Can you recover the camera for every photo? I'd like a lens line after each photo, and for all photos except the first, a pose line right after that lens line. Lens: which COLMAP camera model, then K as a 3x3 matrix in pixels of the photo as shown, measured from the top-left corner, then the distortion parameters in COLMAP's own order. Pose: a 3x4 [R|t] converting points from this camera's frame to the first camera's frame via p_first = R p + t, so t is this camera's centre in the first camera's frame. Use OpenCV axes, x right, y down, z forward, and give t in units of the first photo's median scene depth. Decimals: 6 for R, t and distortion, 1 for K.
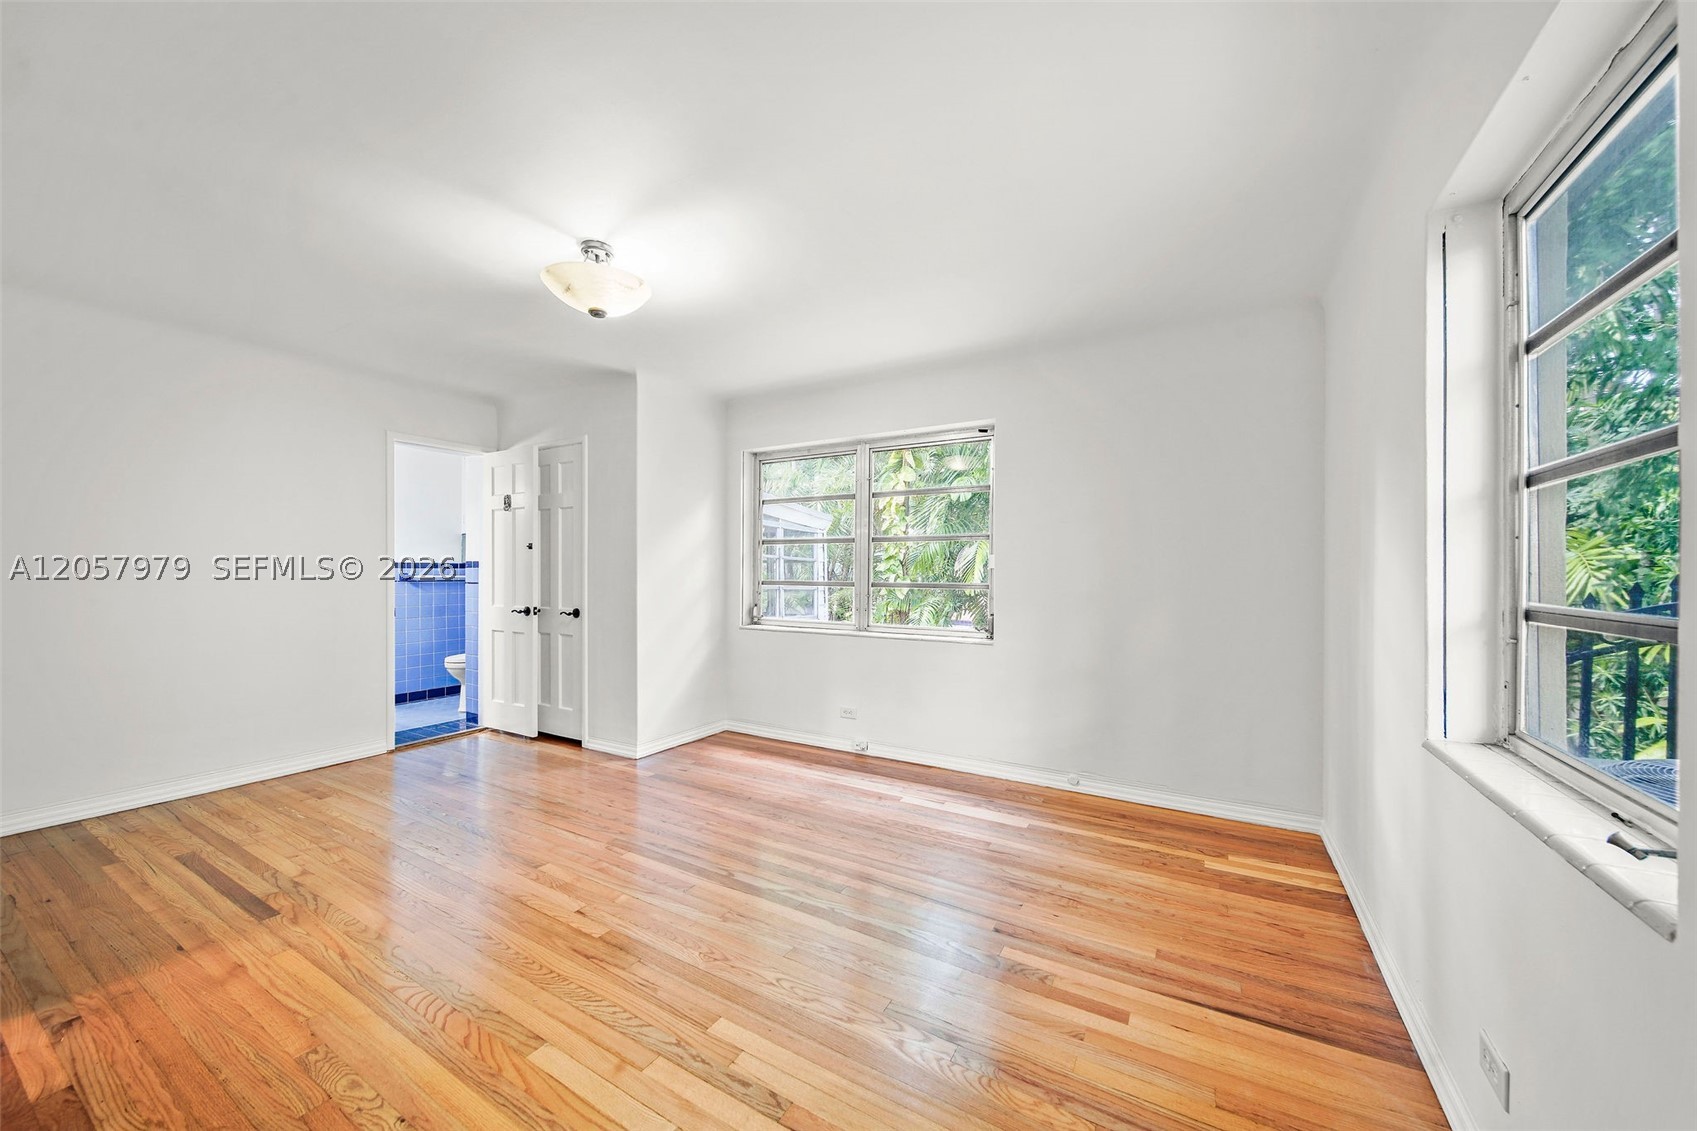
lens RADIAL K [[616.9, 0, 875.6], [0, 616.9, 568.1], [0, 0, 1]] dist [-0.000306, -0.001023]
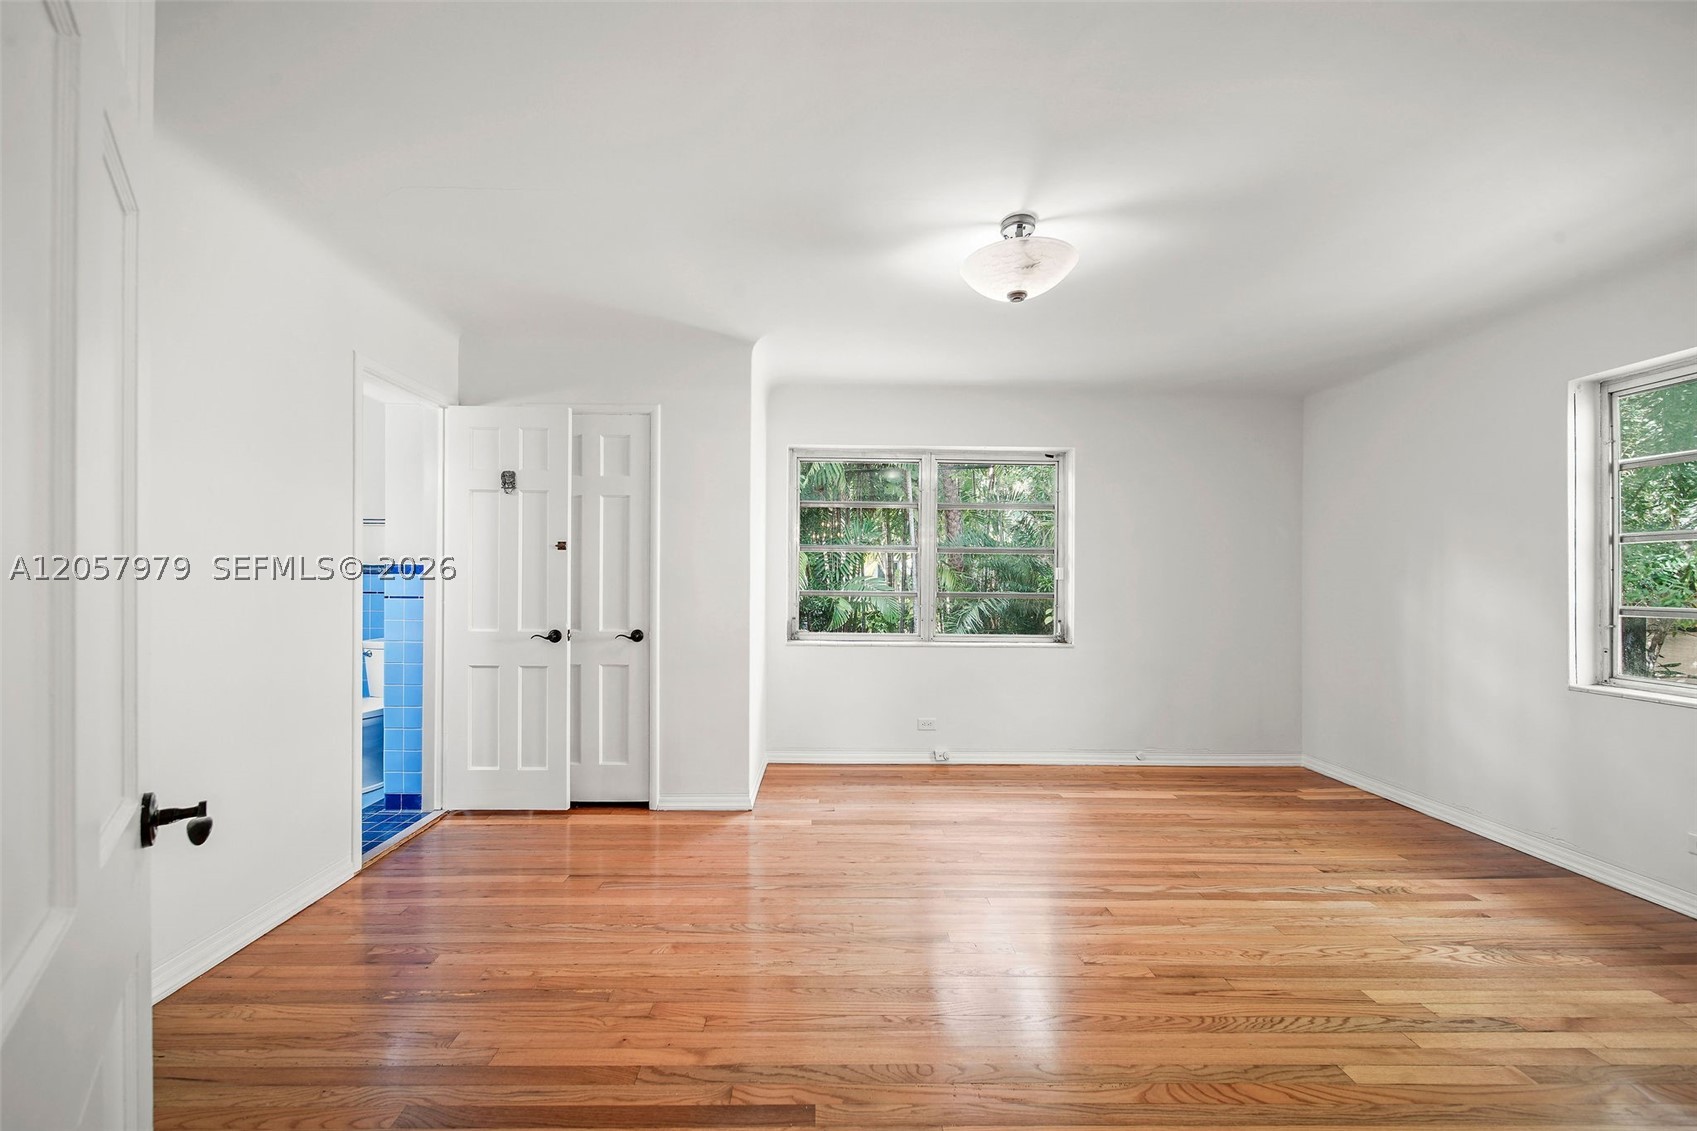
lens RADIAL K [[616.9, 0, 852.7], [0, 616.9, 578.0], [0, 0, 1]] dist [-0.000306, -0.001023]
pose [[0.857537, 0.007351, 0.514371, -0.958754], [-0.009195, 0.999957, 0.001039, -0.001593], [-0.514341, -0.005620, 0.857567, 0.314542]]
